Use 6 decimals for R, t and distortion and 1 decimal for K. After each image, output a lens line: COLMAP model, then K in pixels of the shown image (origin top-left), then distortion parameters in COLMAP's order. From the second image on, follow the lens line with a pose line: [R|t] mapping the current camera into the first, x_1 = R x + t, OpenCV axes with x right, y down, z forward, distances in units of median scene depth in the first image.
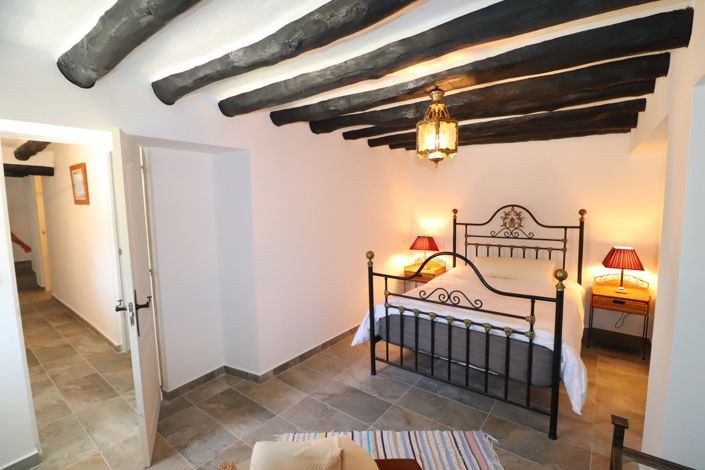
lens RADIAL K [[344.4, 0, 352.5], [0, 344.4, 235.0], [0, 0, 1]] dist [0.001618, 0.000251]
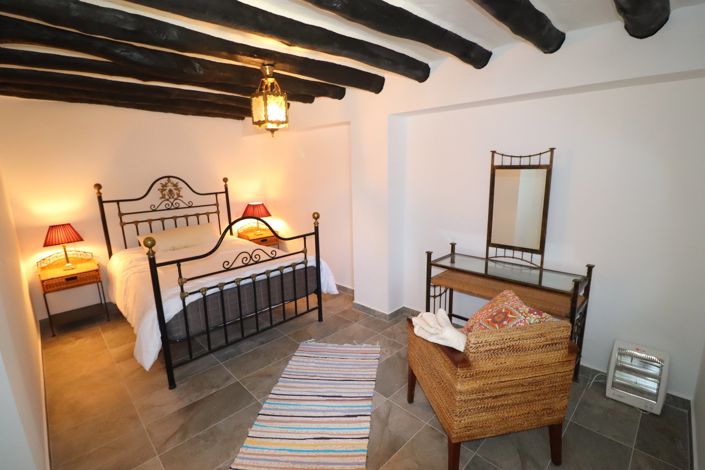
lens RADIAL K [[331.5, 0, 351.1], [0, 331.5, 234.9], [0, 0, 1]] dist [0.010460, 0.000124]
pose [[0.130649, -0.194993, 0.972064, -0.552352], [0.126457, 0.975737, 0.178734, -0.031457], [-0.983331, 0.099573, 0.152137, 0.410194]]
